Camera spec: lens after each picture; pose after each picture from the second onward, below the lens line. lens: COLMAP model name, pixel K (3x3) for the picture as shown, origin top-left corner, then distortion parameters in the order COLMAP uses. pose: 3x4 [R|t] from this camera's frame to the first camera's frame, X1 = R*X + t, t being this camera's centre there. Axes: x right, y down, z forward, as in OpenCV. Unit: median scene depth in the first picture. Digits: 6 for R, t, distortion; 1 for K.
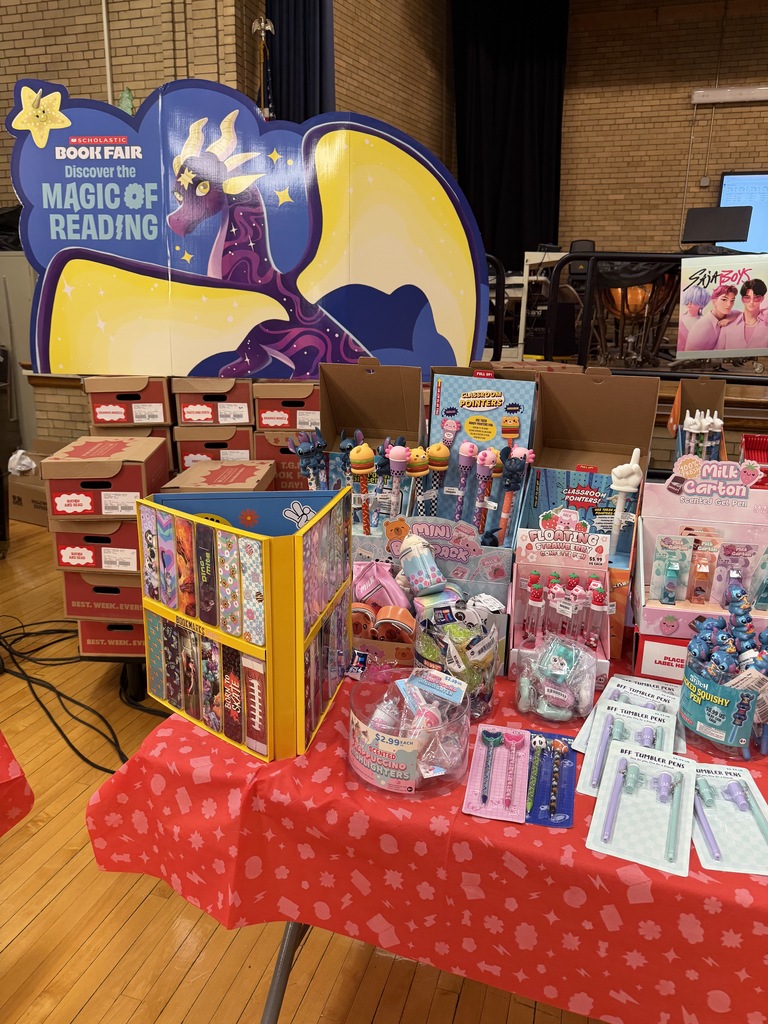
lens RADIAL K [[710.7, 0, 383.8], [0, 710.7, 507.6], [0, 0, 1]] dist [-0.002367, 0.006012]
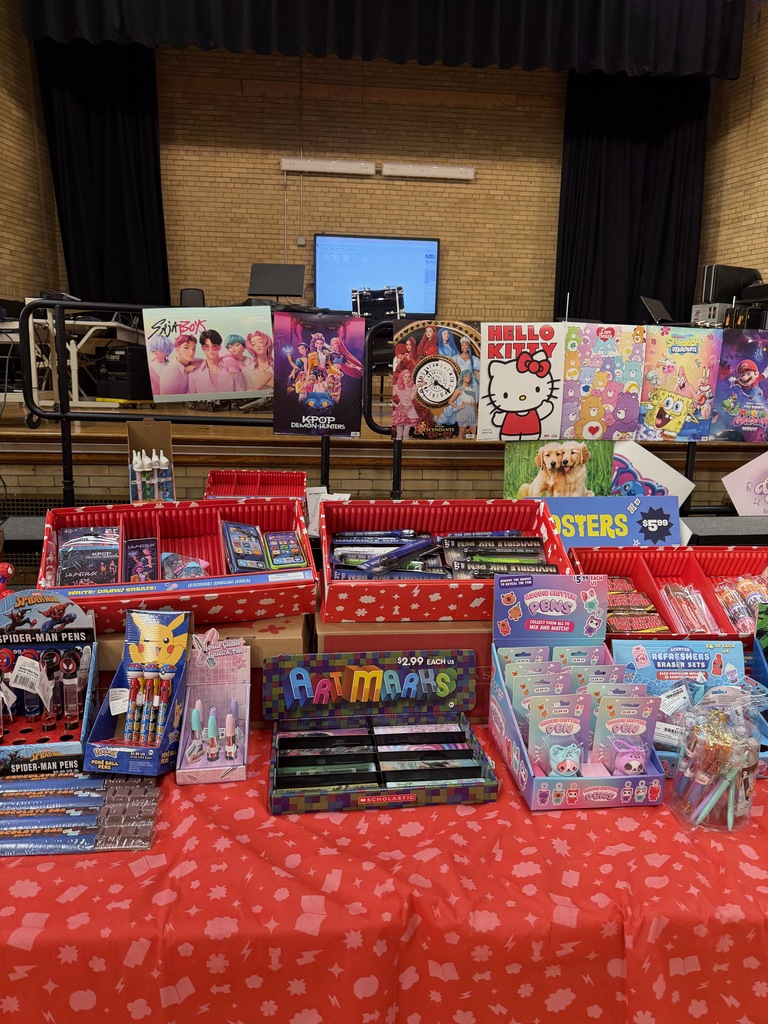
lens RADIAL K [[710.7, 0, 384.3], [0, 710.7, 516.9], [0, 0, 1]] dist [-0.002367, 0.006012]
pose [[0.941488, -0.064376, 0.330840, 0.182034], [0.079536, 0.996303, -0.032473, 0.011394], [-0.327527, 0.056887, 0.943128, -0.050861]]
